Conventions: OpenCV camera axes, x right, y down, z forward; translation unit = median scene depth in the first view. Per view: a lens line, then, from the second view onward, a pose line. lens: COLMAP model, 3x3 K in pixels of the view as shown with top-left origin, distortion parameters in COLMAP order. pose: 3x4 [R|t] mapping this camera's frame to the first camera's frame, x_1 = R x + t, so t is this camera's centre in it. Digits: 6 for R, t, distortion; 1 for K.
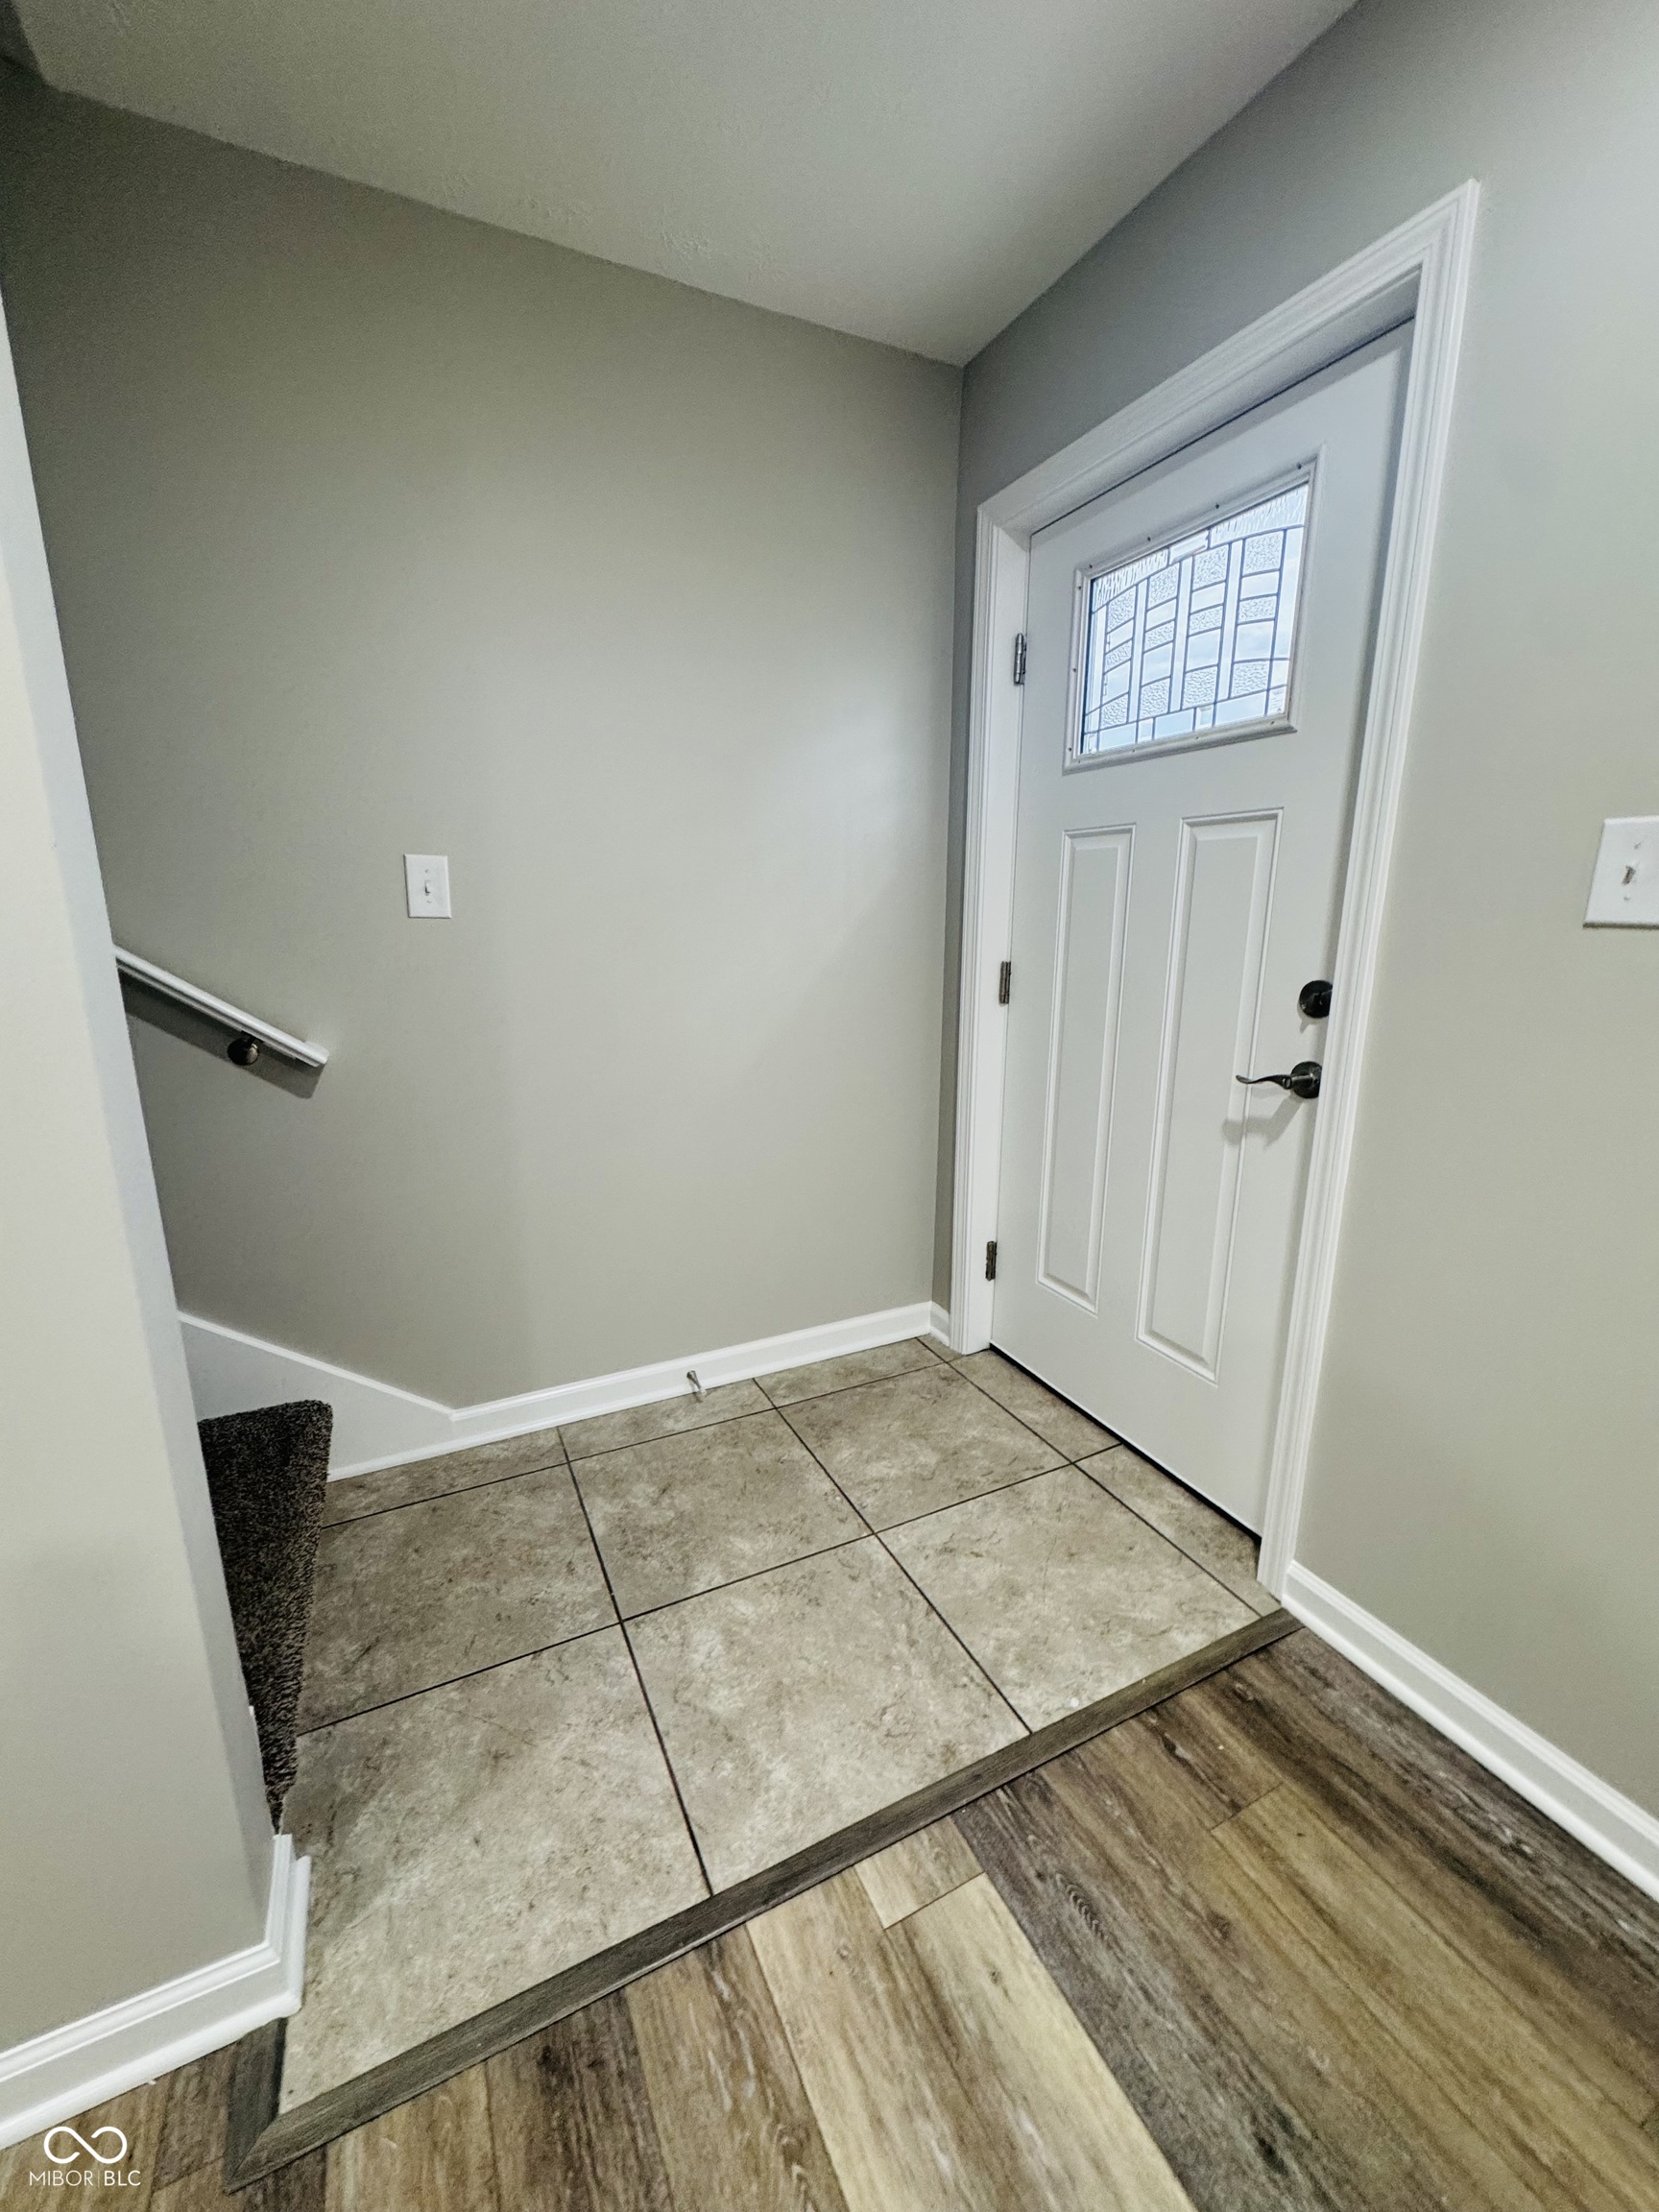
lens RADIAL K [[887.2, 0, 829.5], [0, 887.2, 1106.0], [0, 0, 1]] dist [-0.000500, -0.000527]
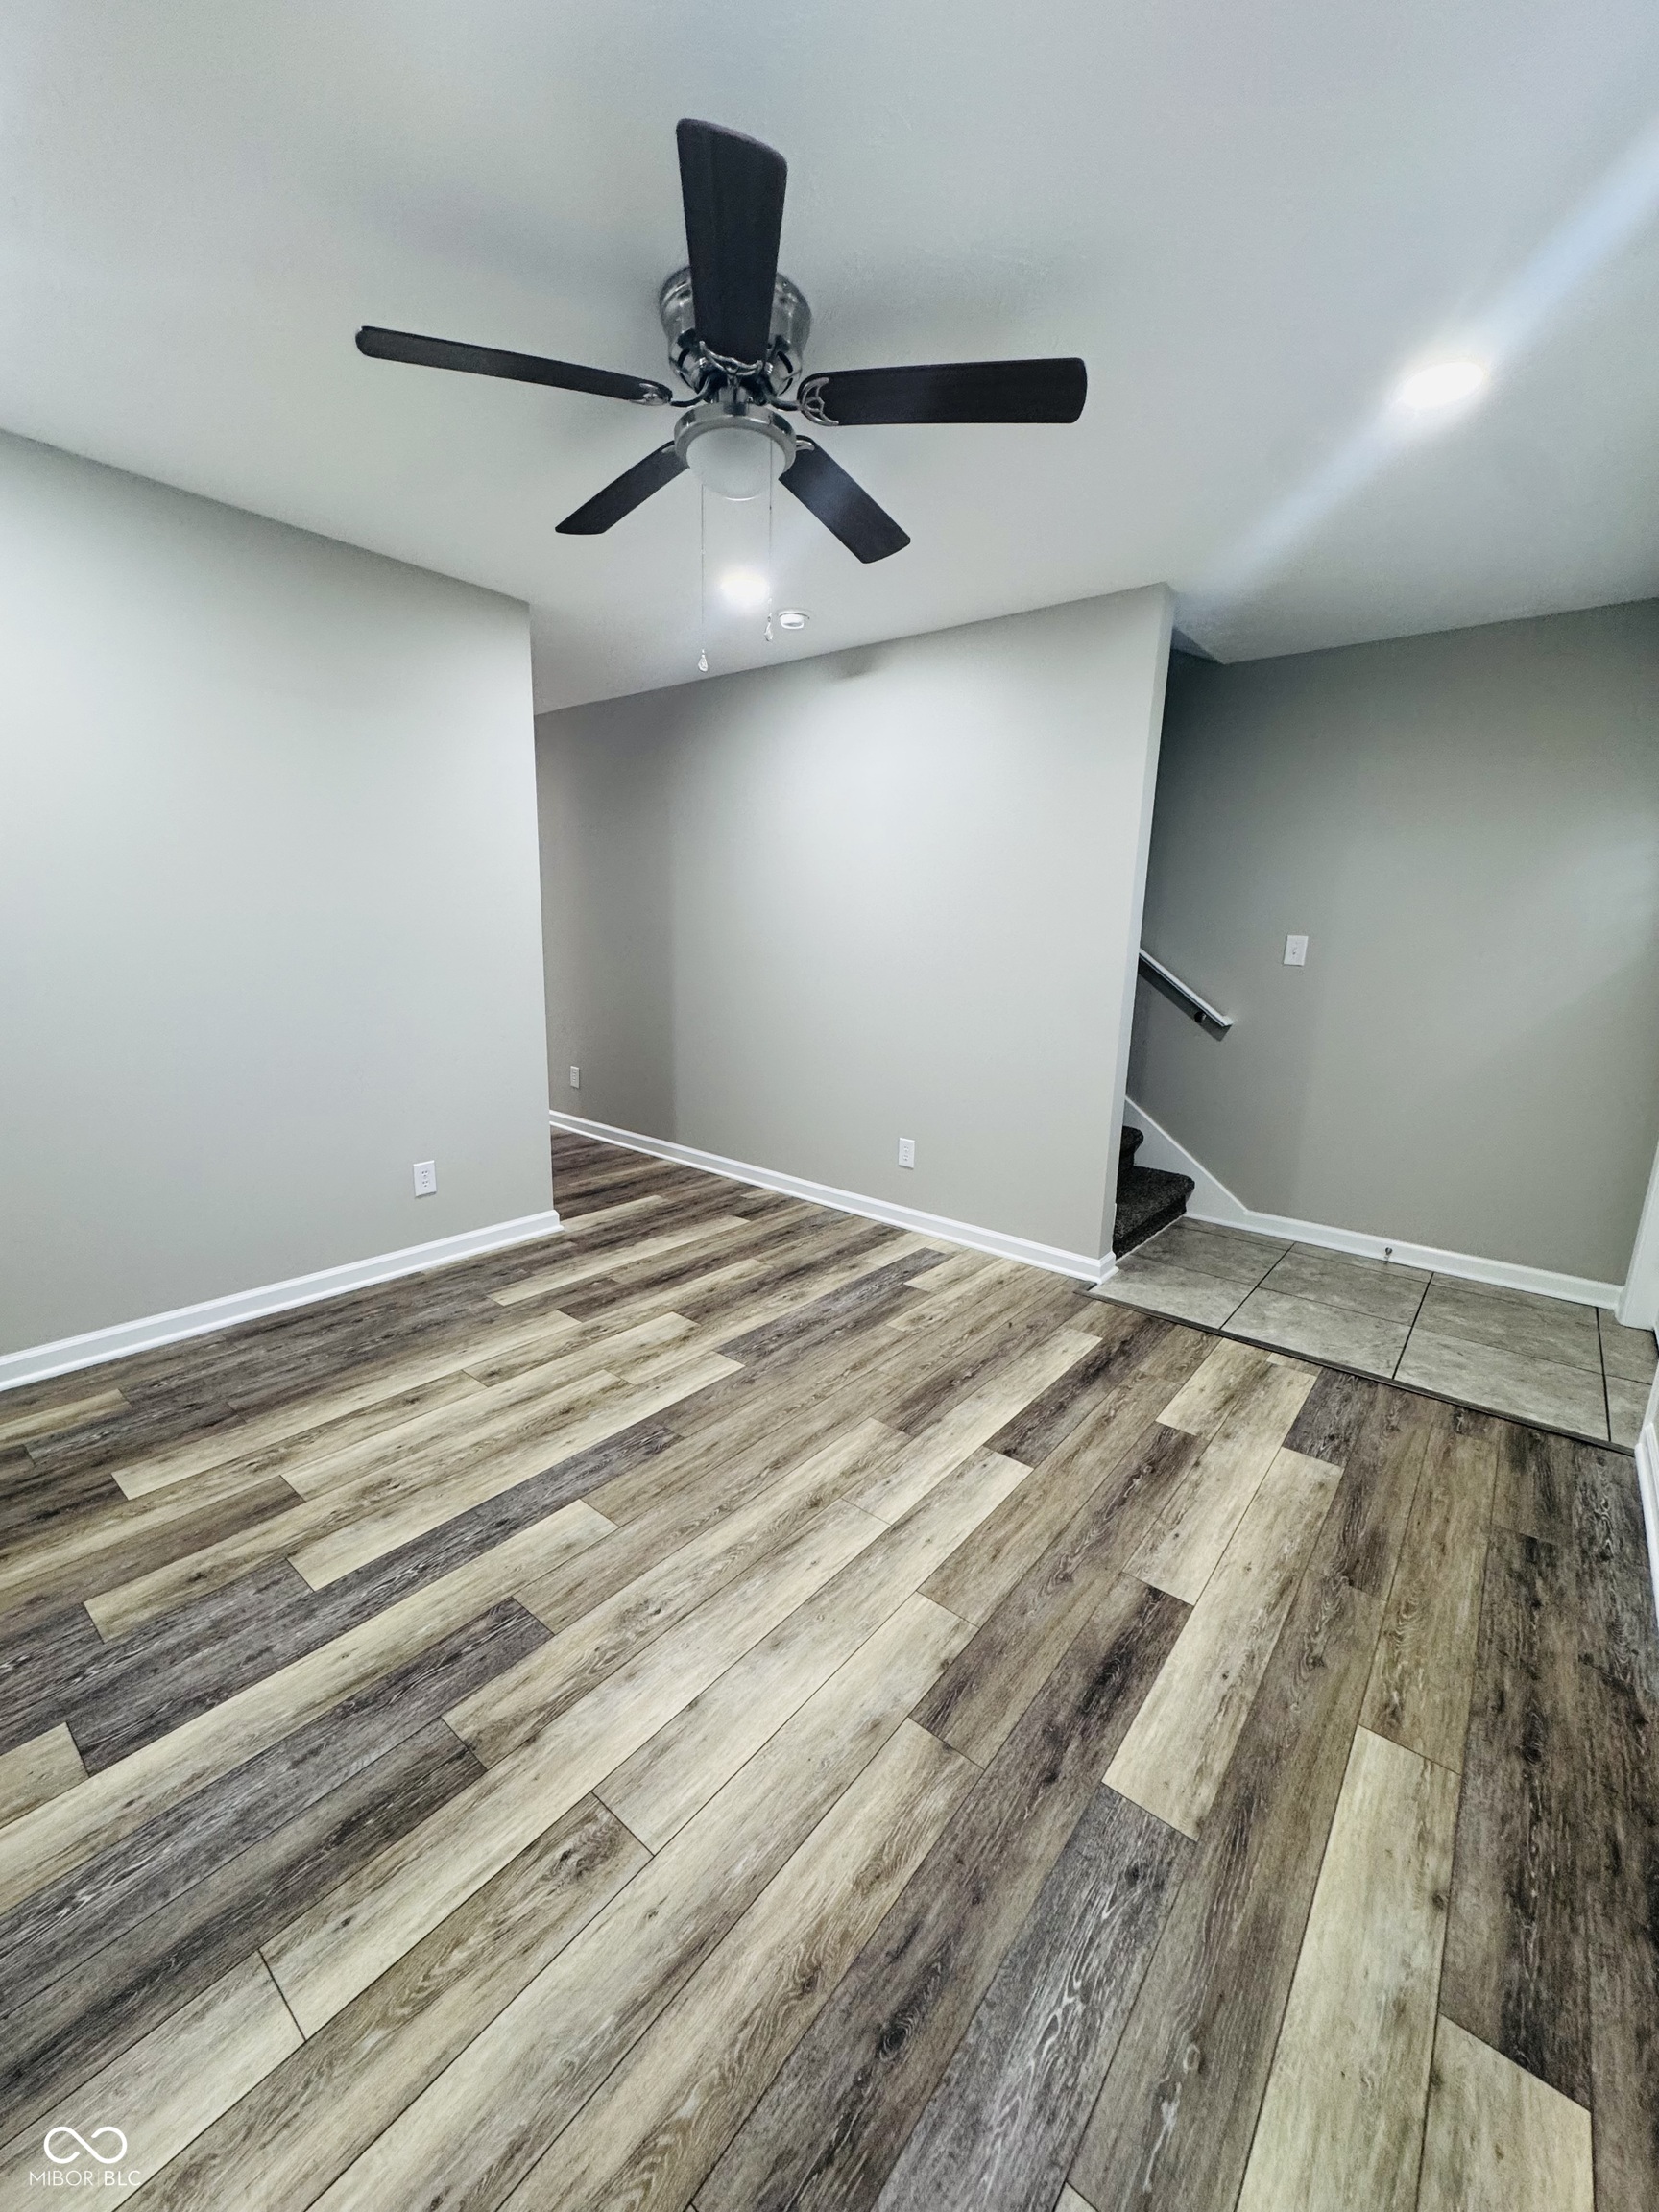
lens RADIAL K [[887.2, 0, 829.5], [0, 887.2, 1106.0], [0, 0, 1]] dist [-0.000500, -0.000527]
pose [[0.420472, 0.196661, -0.885736, 1.604379], [-0.221987, 0.968855, 0.109735, 0.192578], [0.879730, 0.150481, 0.451032, -1.348337]]
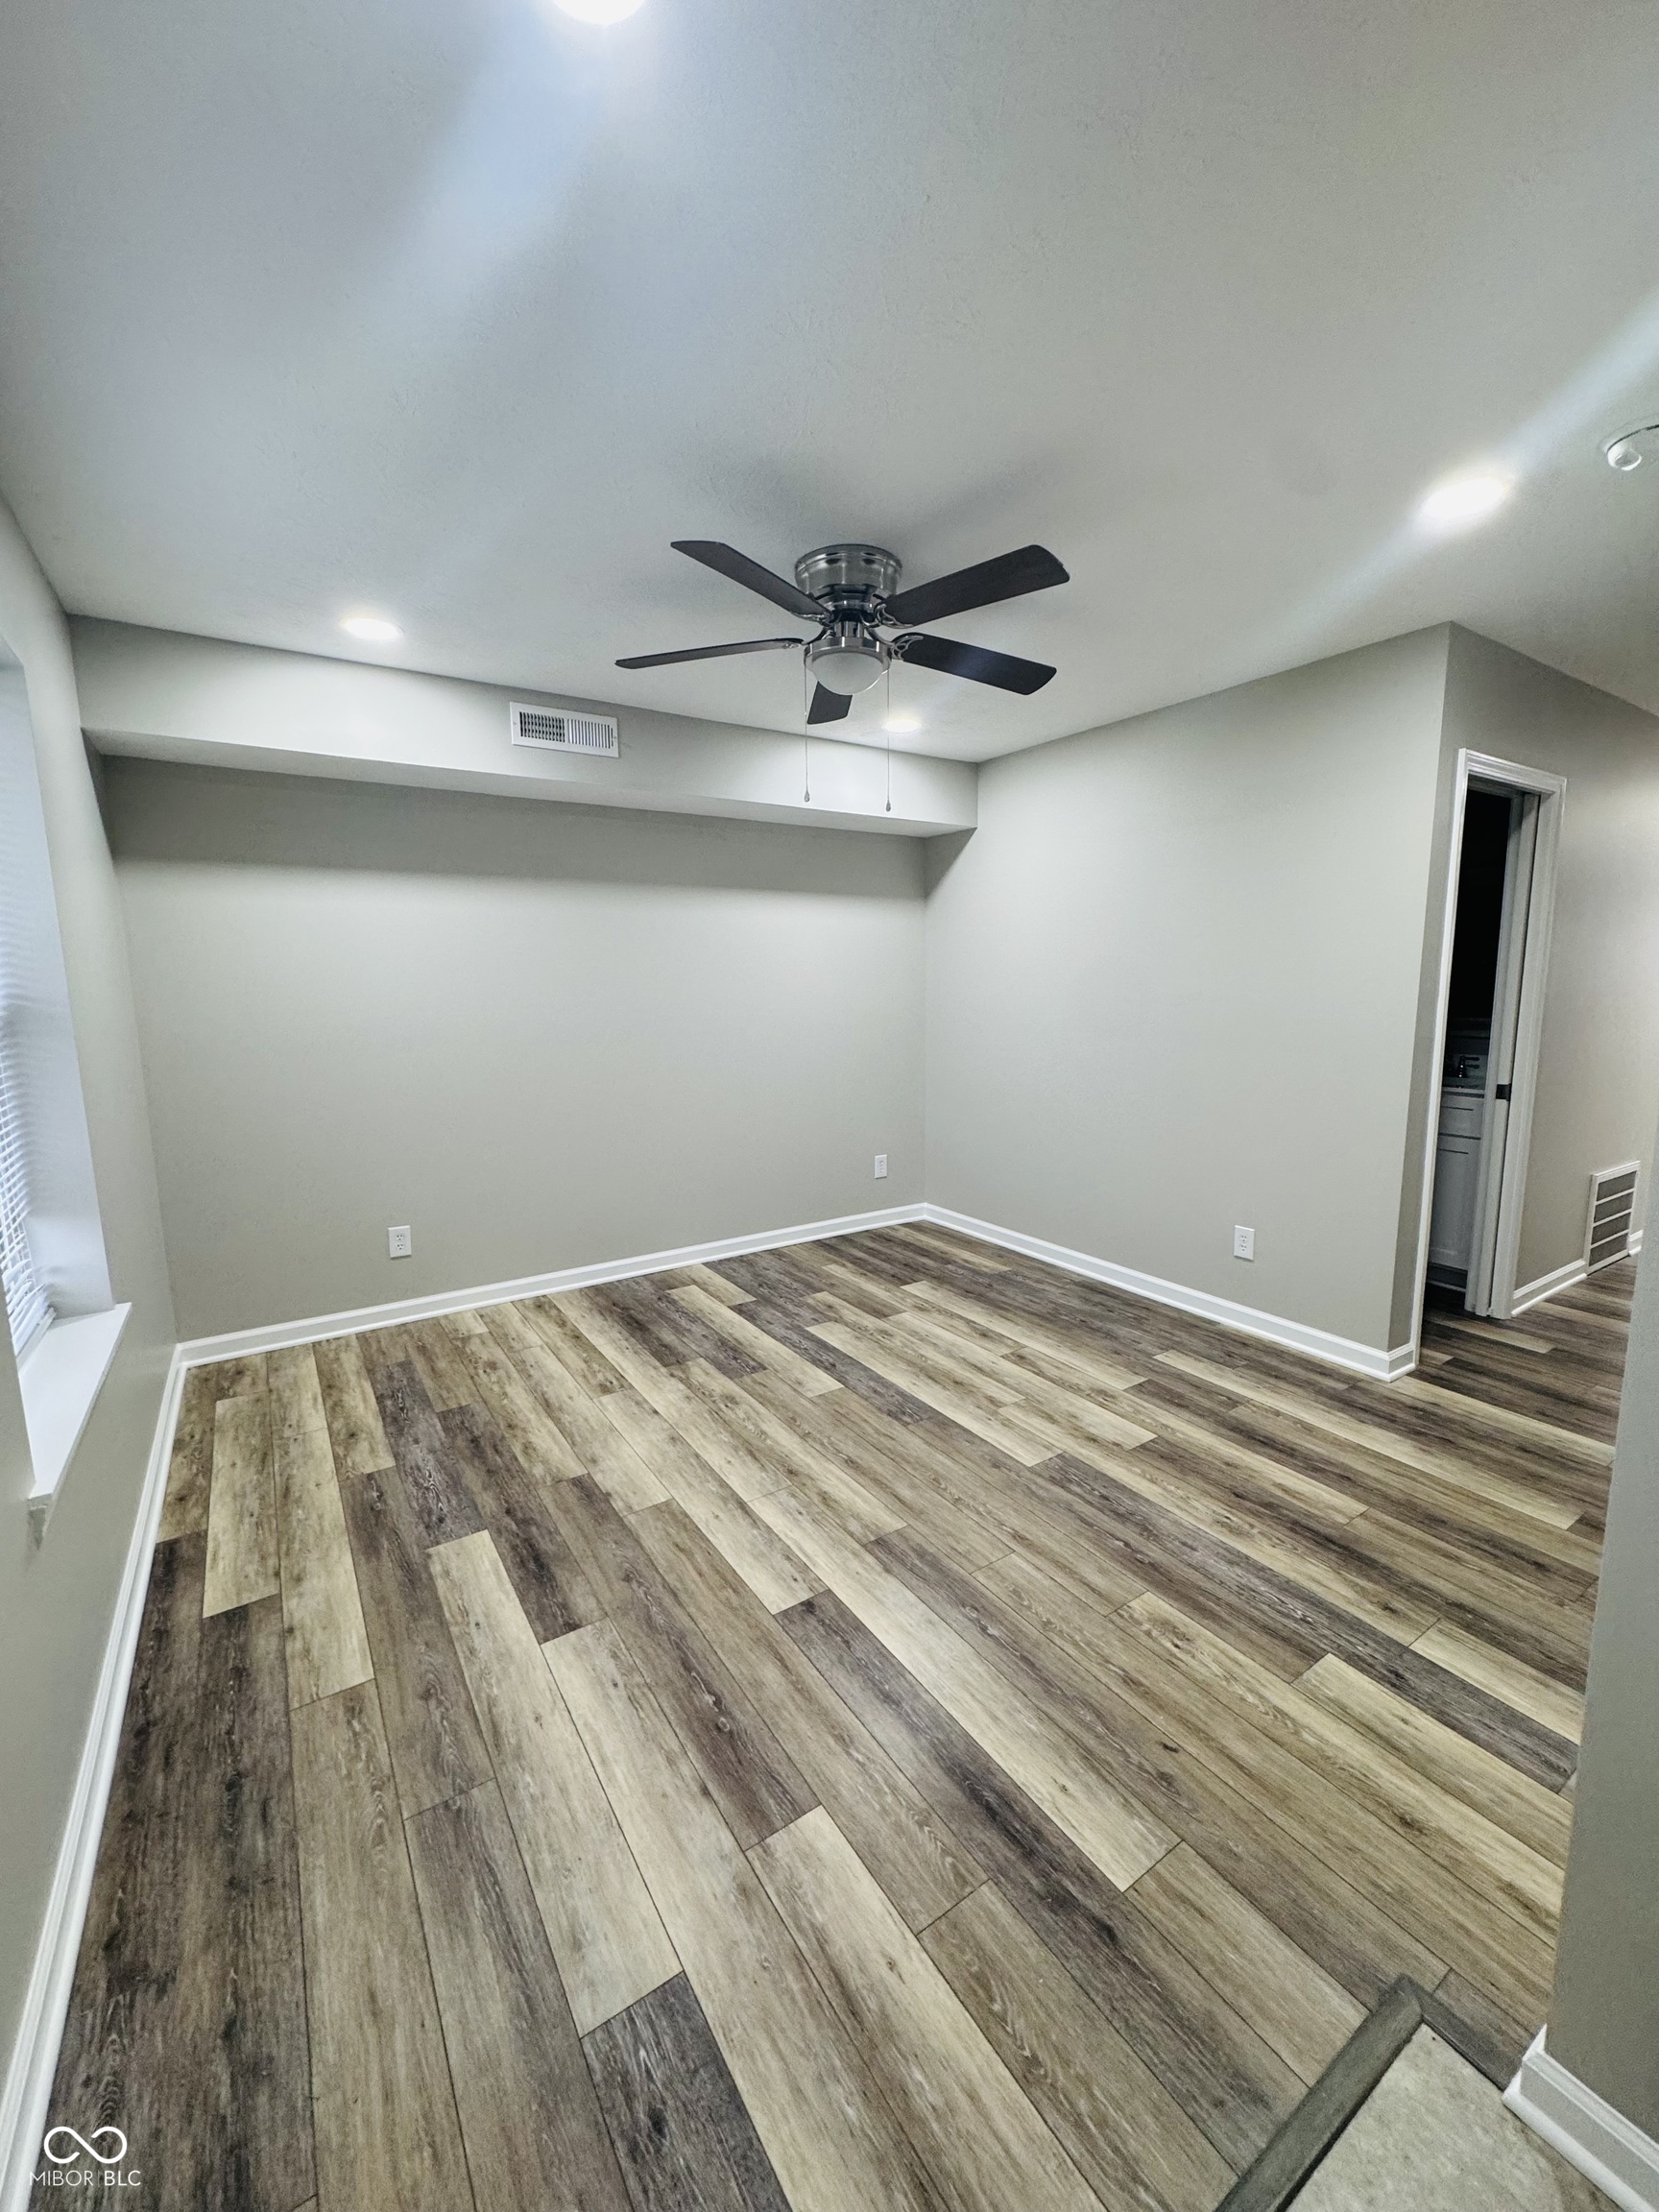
lens RADIAL K [[883.8, 0, 831.6], [0, 883.8, 1125.0], [0, 0, 1]] dist [-0.000080, -0.000244]
pose [[-0.992758, 0.029377, -0.116486, 0.281277], [-0.015967, 0.928771, 0.370311, -0.437739], [0.119067, 0.369489, -0.921575, 1.286925]]
